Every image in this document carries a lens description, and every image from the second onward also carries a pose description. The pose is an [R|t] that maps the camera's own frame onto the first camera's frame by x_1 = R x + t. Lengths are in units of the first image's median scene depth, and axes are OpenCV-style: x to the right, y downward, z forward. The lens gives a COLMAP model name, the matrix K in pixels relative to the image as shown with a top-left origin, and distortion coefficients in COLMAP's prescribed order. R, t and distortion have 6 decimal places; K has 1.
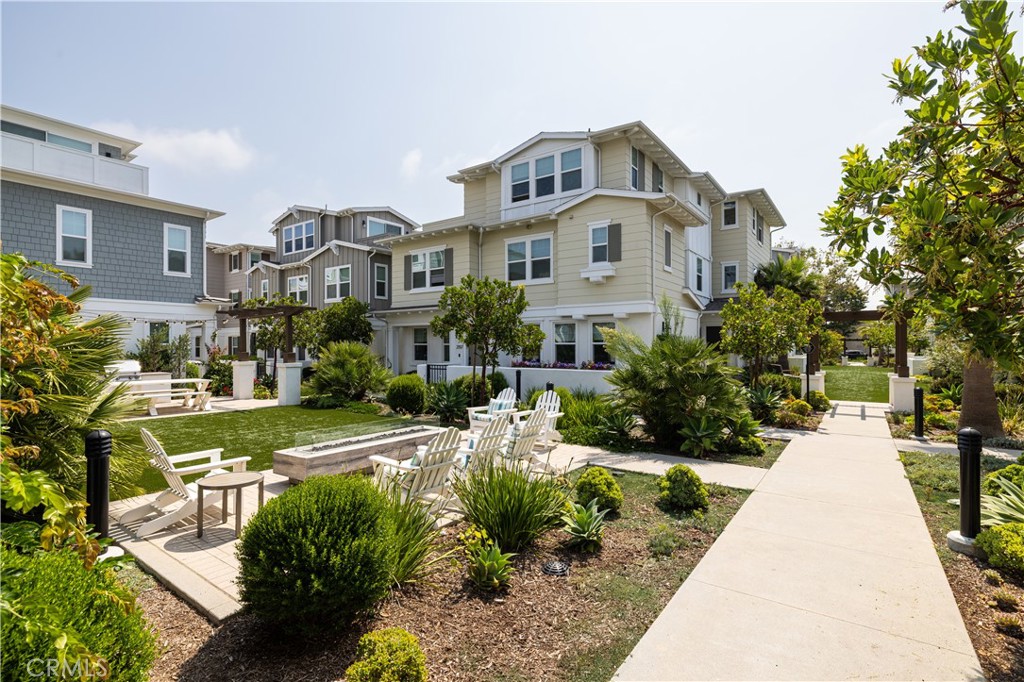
lens RADIAL K [[489.5, 0, 533.9], [0, 489.5, 339.9], [0, 0, 1]] dist [-0.005447, 0.002041]
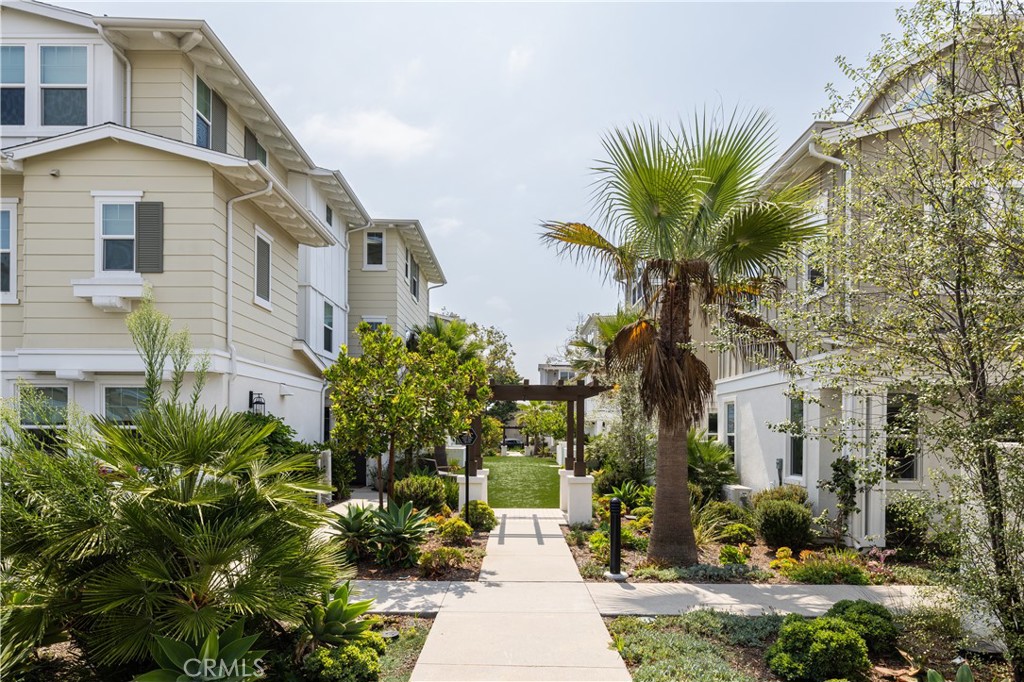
lens RADIAL K [[581.8, 0, 512.5], [0, 581.8, 432.7], [0, 0, 1]] dist [-0.000489, 0.000262]
pose [[0.833064, 0.005275, 0.553151, 0.133949], [-0.011460, 0.999905, 0.007724, 0.003297], [-0.553057, -0.012774, 0.833045, 0.237308]]
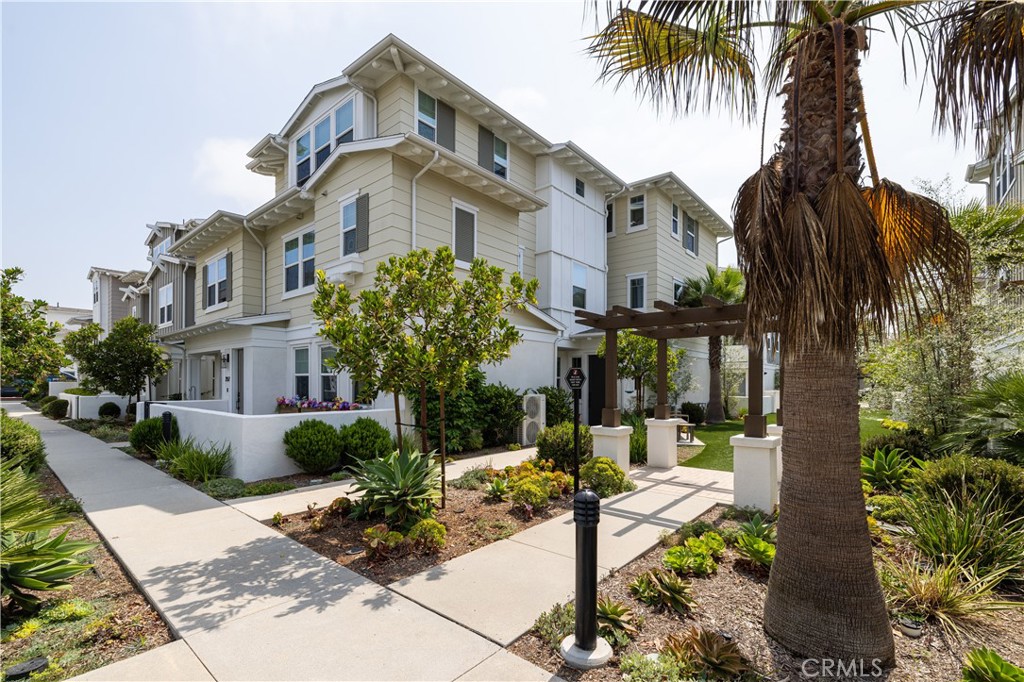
lens RADIAL K [[438.3, 0, 539.7], [0, 438.3, 380.7], [0, 0, 1]] dist [0.002400, 0.000983]
pose [[0.994881, 0.004686, -0.100947, 0.433205], [-0.004436, 0.999987, 0.002705, 0.013699], [0.100959, -0.002243, 0.994888, 0.393235]]
